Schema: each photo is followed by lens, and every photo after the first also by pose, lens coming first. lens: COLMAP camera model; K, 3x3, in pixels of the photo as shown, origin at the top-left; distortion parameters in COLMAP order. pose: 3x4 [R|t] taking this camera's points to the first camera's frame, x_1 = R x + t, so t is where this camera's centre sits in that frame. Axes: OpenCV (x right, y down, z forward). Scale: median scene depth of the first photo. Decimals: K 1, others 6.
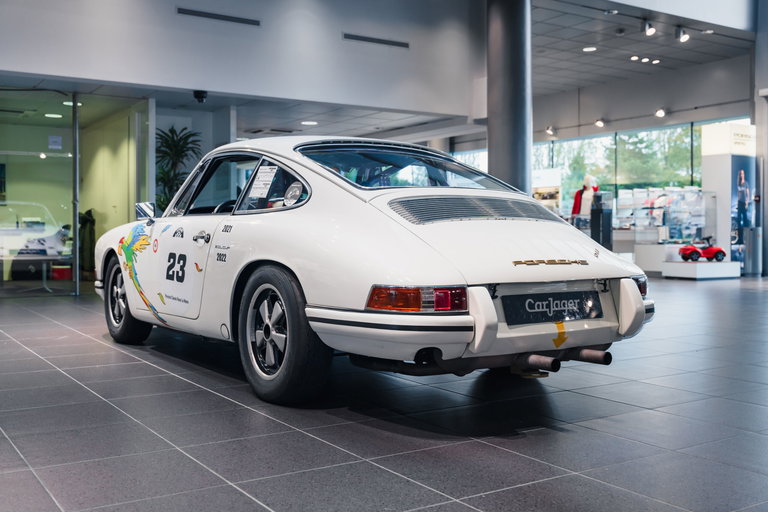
lens RADIAL K [[800.9, 0, 382.2], [0, 800.9, 251.8], [0, 0, 1]] dist [0.018773, 0.000000]
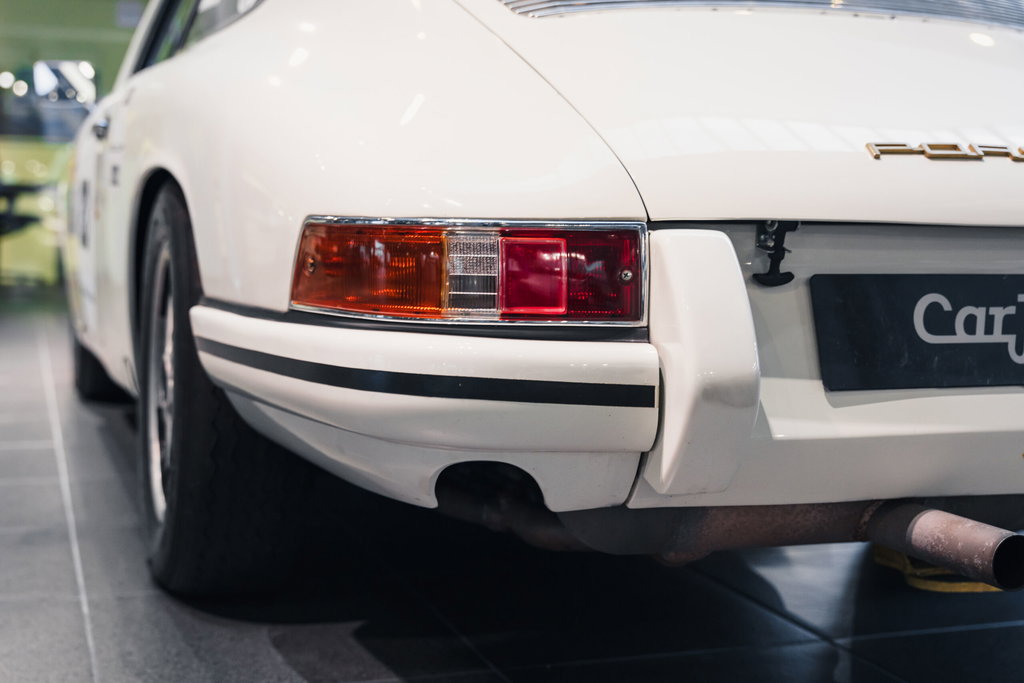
lens RADIAL K [[1377.6, 0, 512.4], [0, 1377.6, 346.3], [0, 0, 1]] dist [0.001125, 0.000000]
pose [[0.970694, 0.036560, -0.237523, 0.165369], [-0.021868, 0.997698, 0.064198, 0.052718], [0.239323, -0.057122, 0.969258, 0.563487]]
